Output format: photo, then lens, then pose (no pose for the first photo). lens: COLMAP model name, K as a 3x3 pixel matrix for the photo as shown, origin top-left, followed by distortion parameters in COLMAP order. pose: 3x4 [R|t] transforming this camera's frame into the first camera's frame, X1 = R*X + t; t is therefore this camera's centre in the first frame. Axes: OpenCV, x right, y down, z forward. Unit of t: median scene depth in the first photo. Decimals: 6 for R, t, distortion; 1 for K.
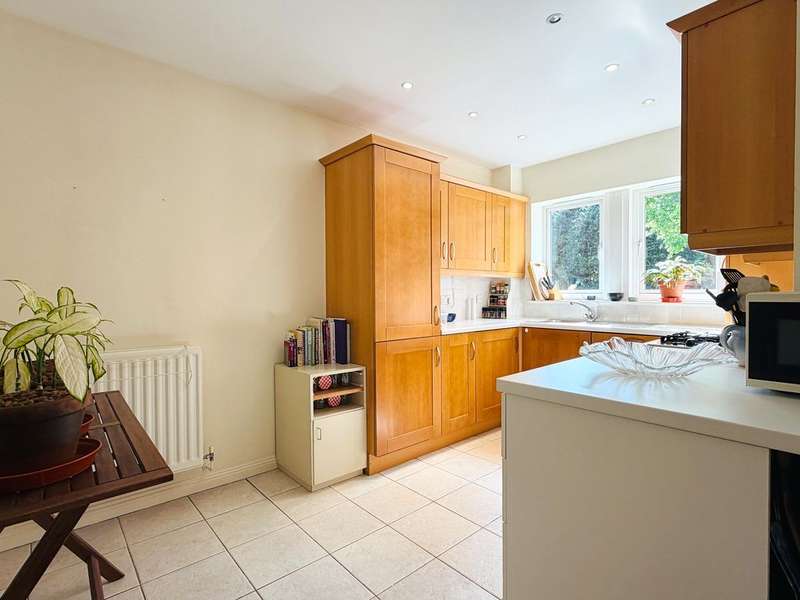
lens RADIAL K [[404.0, 0, 400.0], [0, 404.0, 300.0], [0, 0, 1]] dist [0.000069, 0.000390]
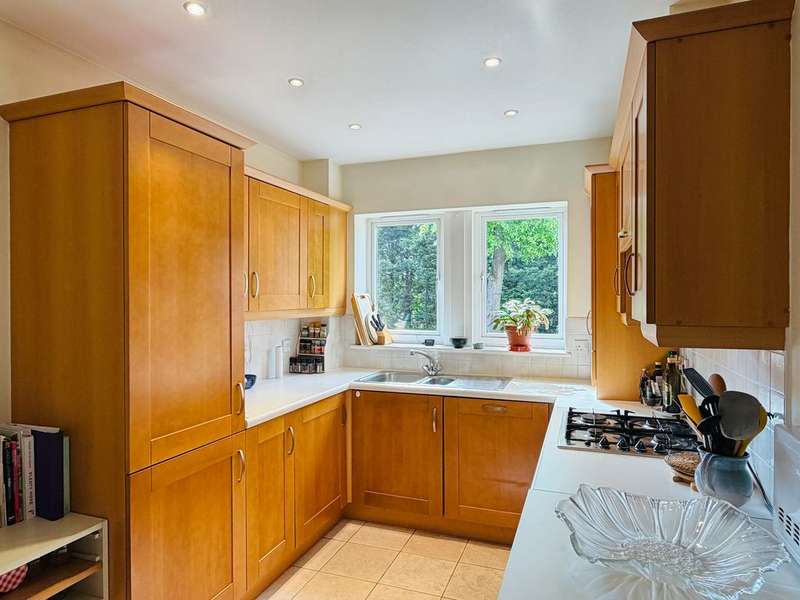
lens RADIAL K [[496.6, 0, 400.0], [0, 496.6, 300.0], [0, 0, 1]] dist [-0.003271, 0.000594]
pose [[0.879635, 0.002495, 0.475642, -0.041933], [0.003690, 0.999920, -0.012068, -0.081329], [-0.475635, 0.012370, 0.879556, 0.183002]]
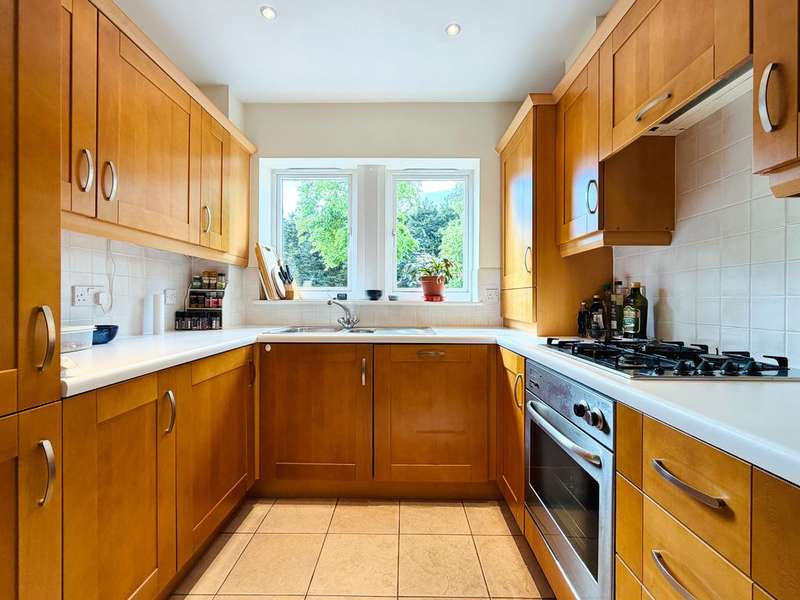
lens RADIAL K [[343.5, 0, 400.0], [0, 343.5, 300.0], [0, 0, 1]] dist [-0.001548, -0.000037]
pose [[0.670060, 0.007995, 0.742264, 0.064722], [0.004435, 0.999881, -0.014773, 0.012202], [-0.742294, 0.013191, 0.669945, 0.508668]]
